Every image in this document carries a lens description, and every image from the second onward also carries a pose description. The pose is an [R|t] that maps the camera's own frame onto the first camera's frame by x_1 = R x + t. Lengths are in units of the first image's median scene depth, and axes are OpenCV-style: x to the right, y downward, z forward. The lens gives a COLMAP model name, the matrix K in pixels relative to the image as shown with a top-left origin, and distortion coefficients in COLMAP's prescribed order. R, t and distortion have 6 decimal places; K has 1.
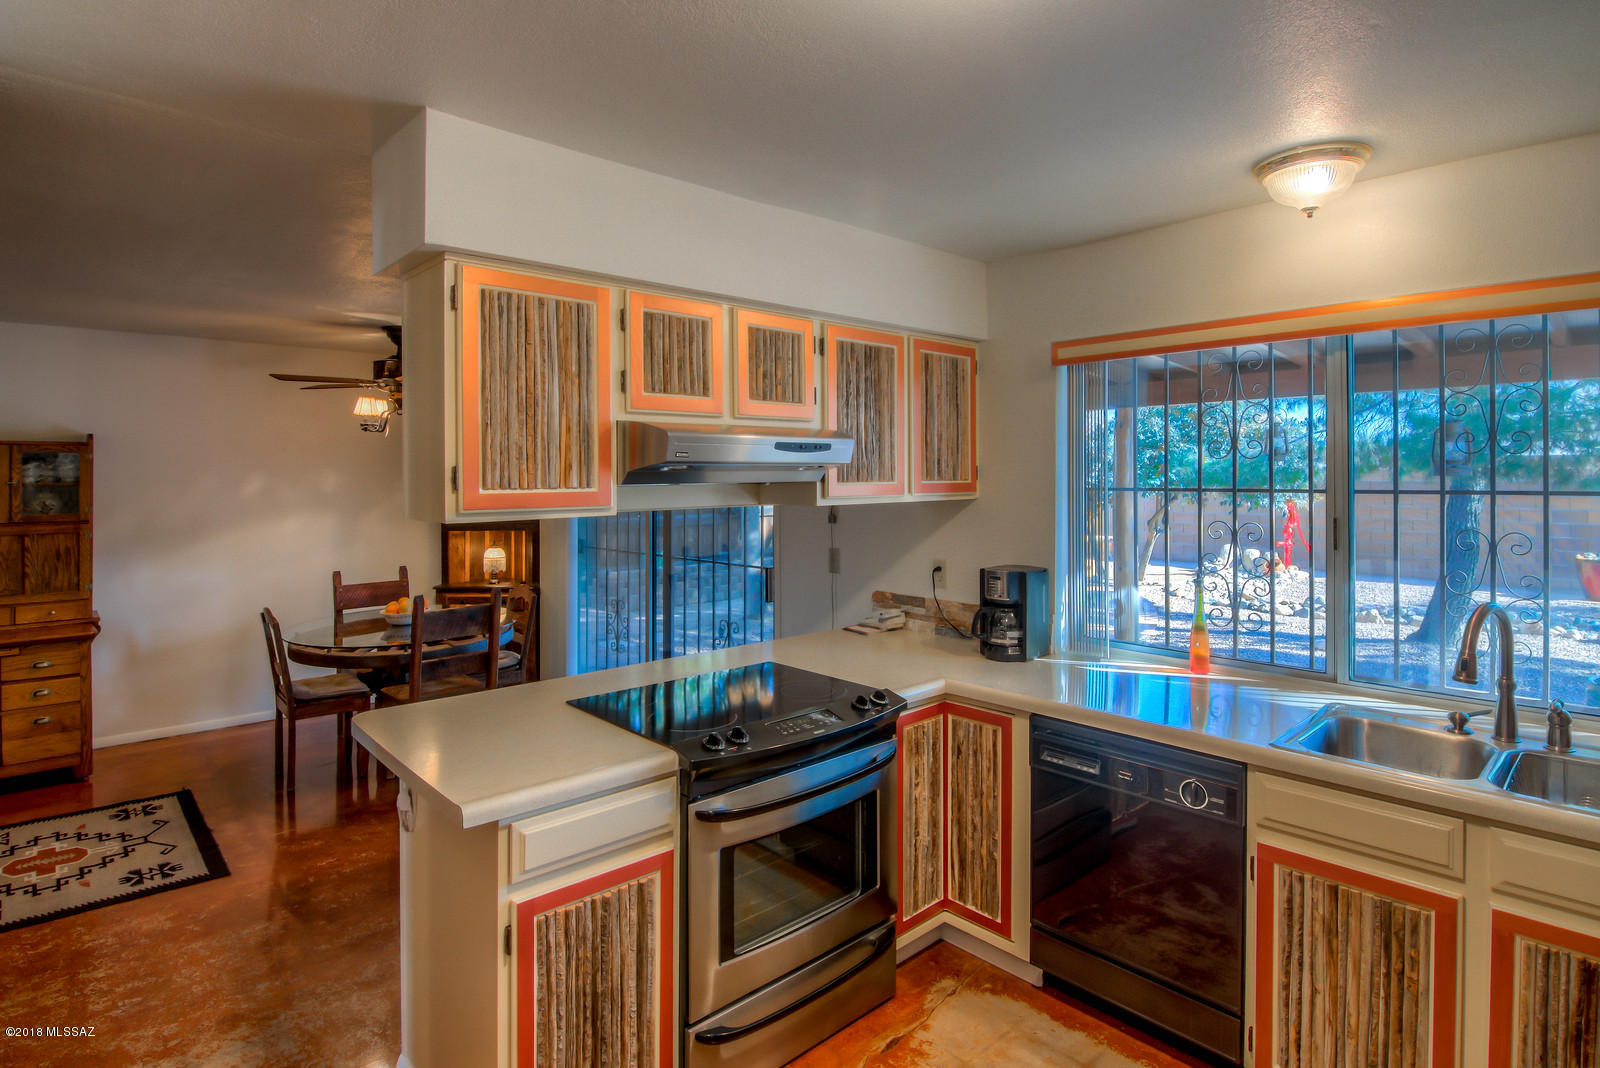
lens RADIAL K [[838.7, 0, 791.5], [0, 838.7, 476.6], [0, 0, 1]] dist [-0.010106, -0.002905]
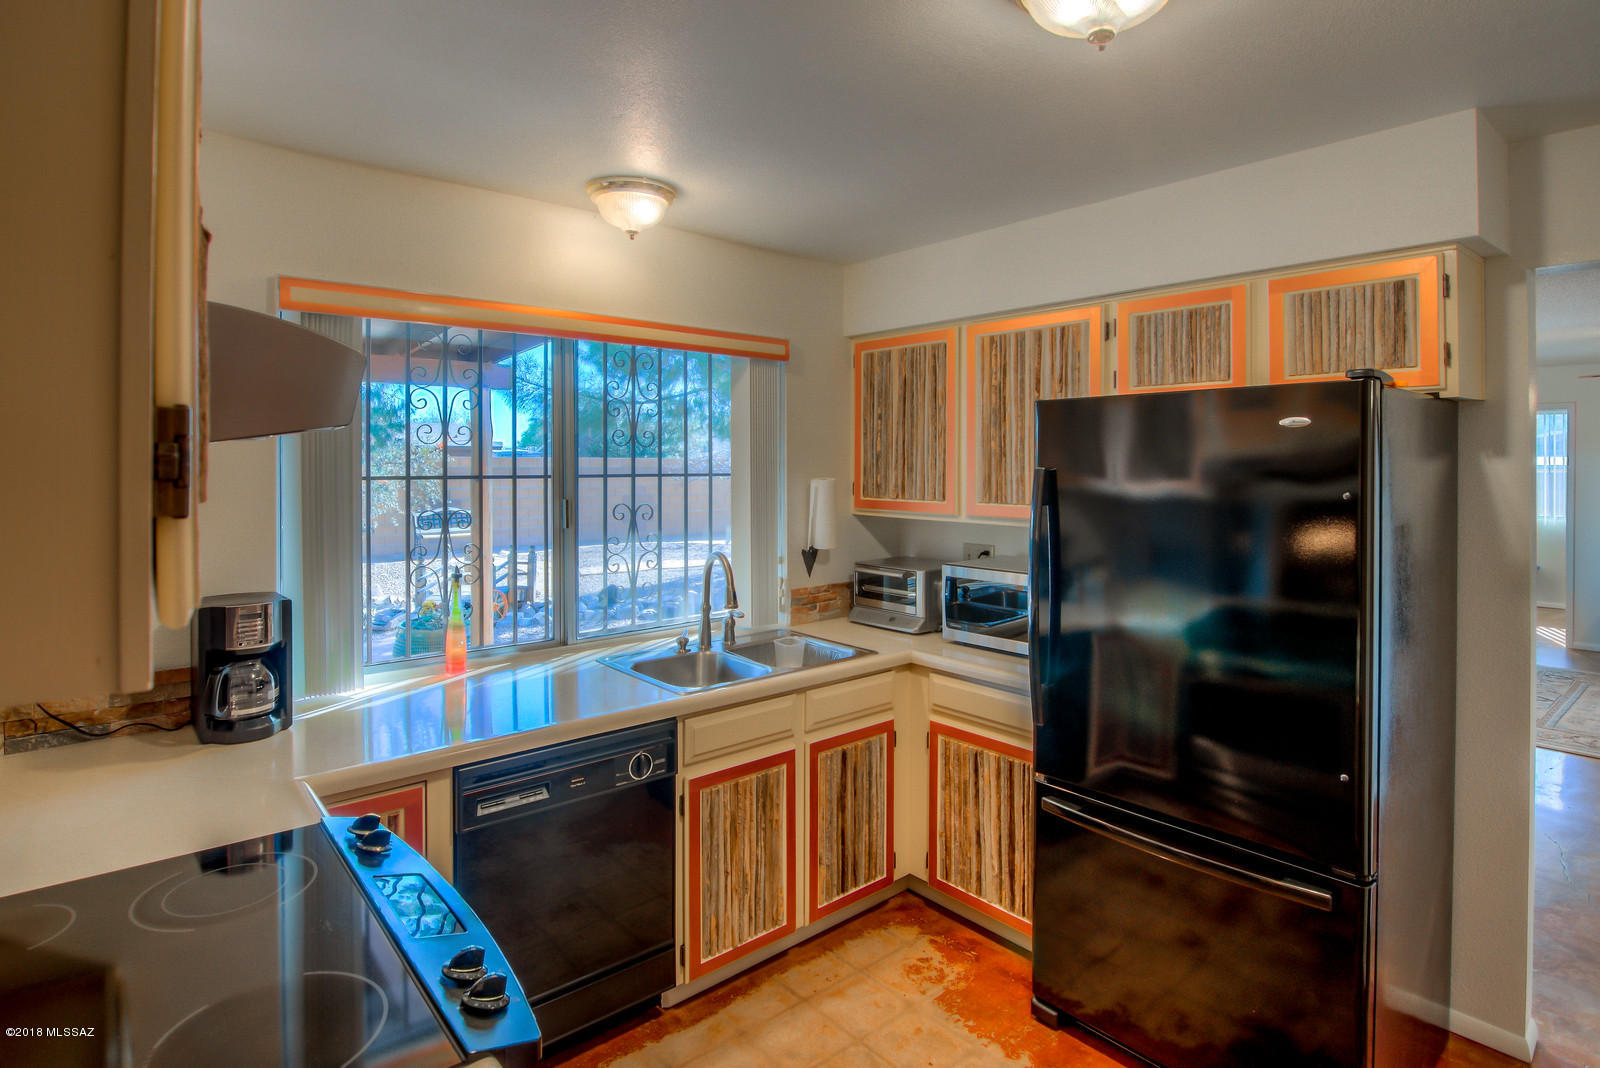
lens RADIAL K [[838.7, 0, 791.5], [0, 838.7, 476.6], [0, 0, 1]] dist [-0.010106, -0.002905]
pose [[0.034756, -0.011697, 0.999327, -0.334134], [0.002542, 0.999929, 0.011616, 0.004841], [-0.999393, 0.002137, 0.034783, 0.469916]]
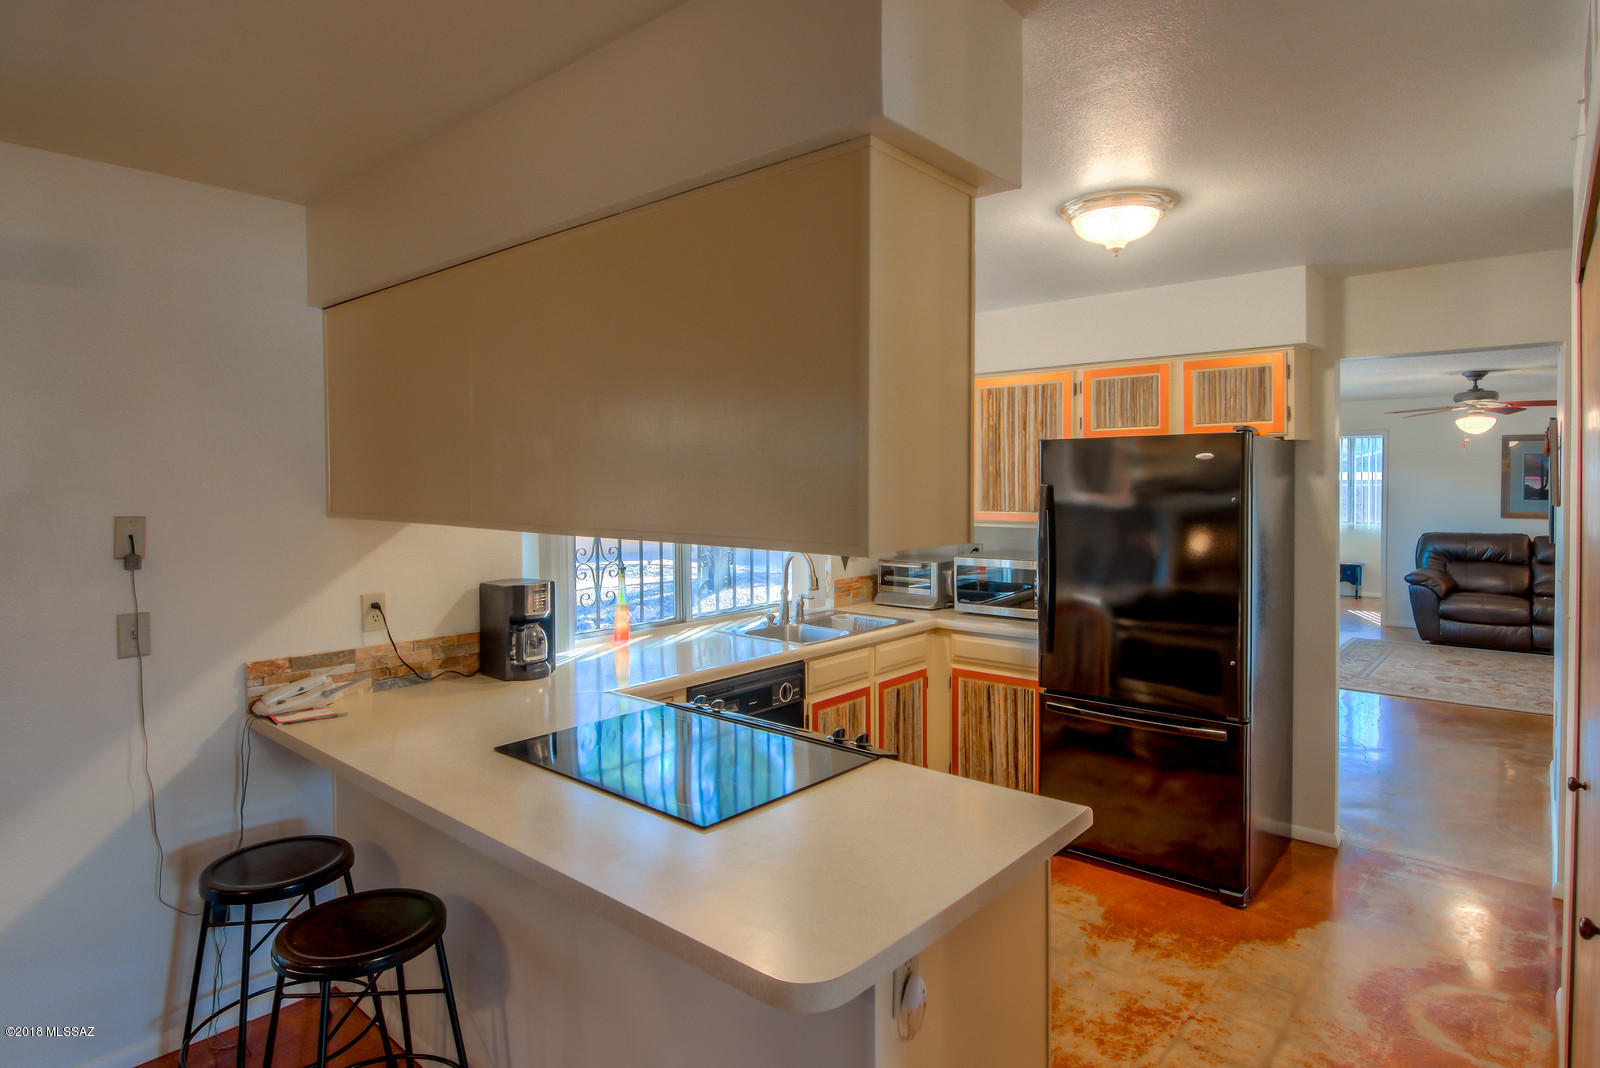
lens RADIAL K [[875.8, 0, 815.5], [0, 875.8, 515.3], [0, 0, 1]] dist [-0.000934, 0.000001]
pose [[-0.127558, -0.032684, 0.991293, -0.659072], [0.009716, 0.999368, 0.034200, 0.004054], [-0.991784, 0.013994, -0.127159, 0.694372]]
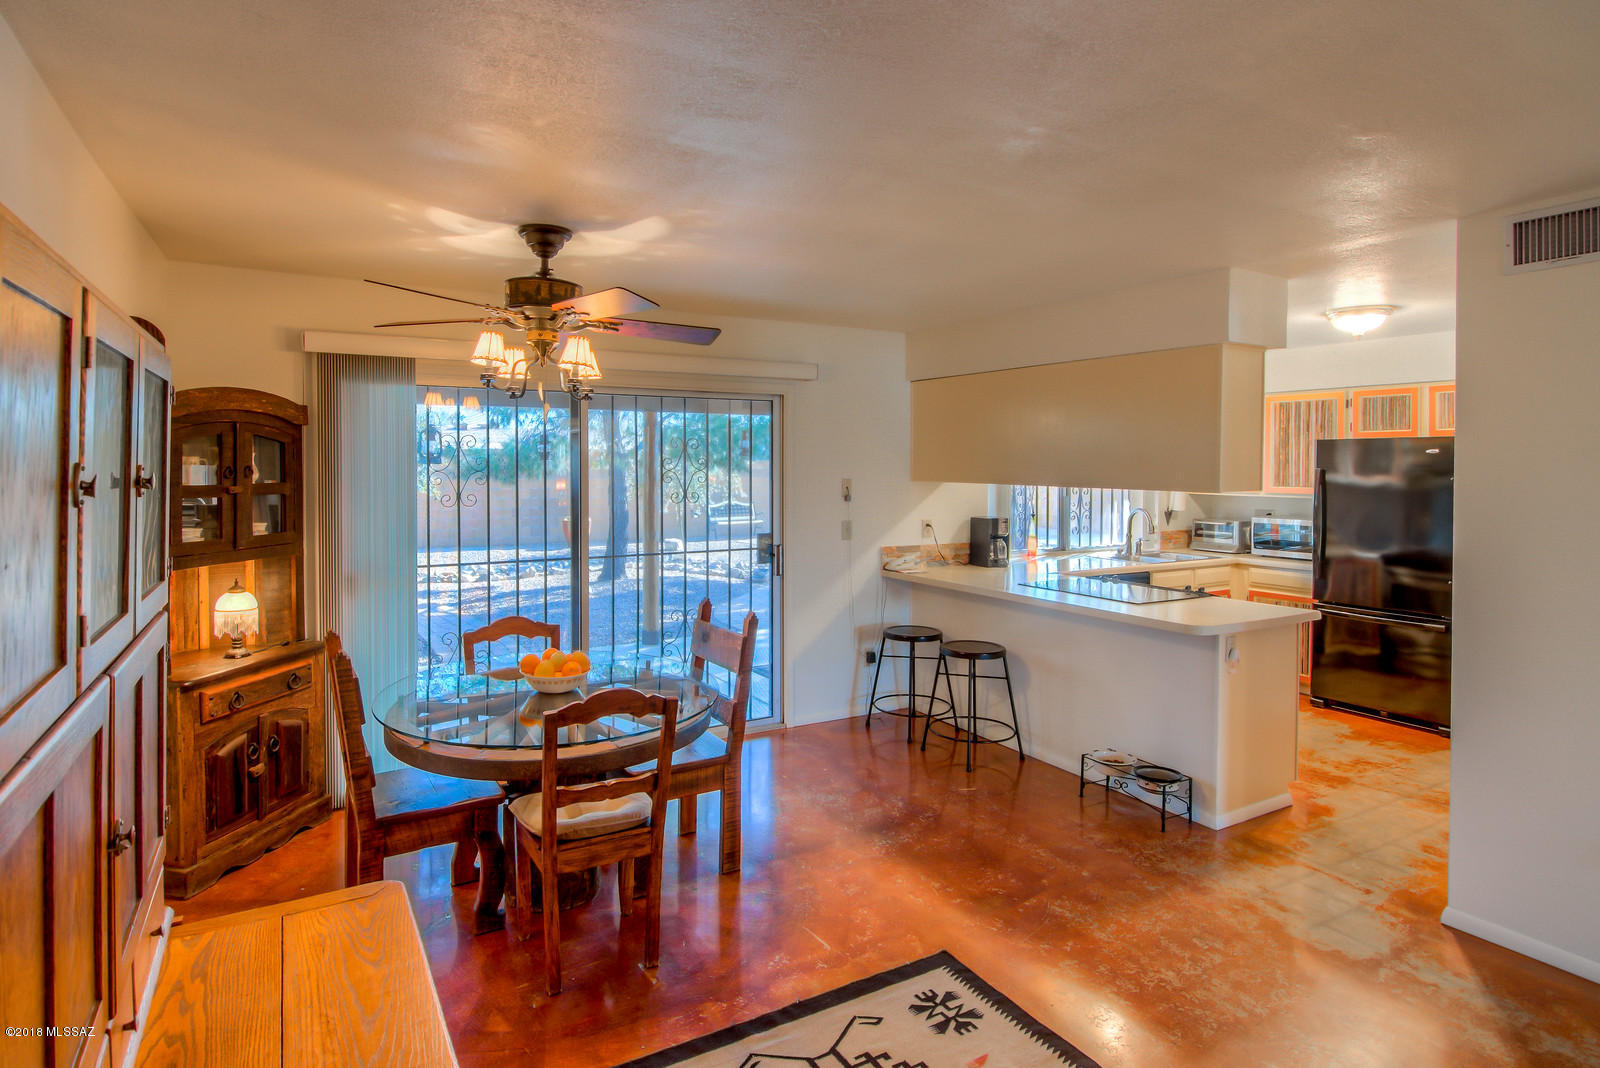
lens RADIAL K [[859.4, 0, 769.7], [0, 859.4, 490.4], [0, 0, 1]] dist [-0.000841, -0.001628]
pose [[0.224002, -0.023983, 0.974294, -1.424397], [-0.000344, 0.999695, 0.024687, 0.007212], [-0.974589, -0.005865, 0.223925, 0.921258]]
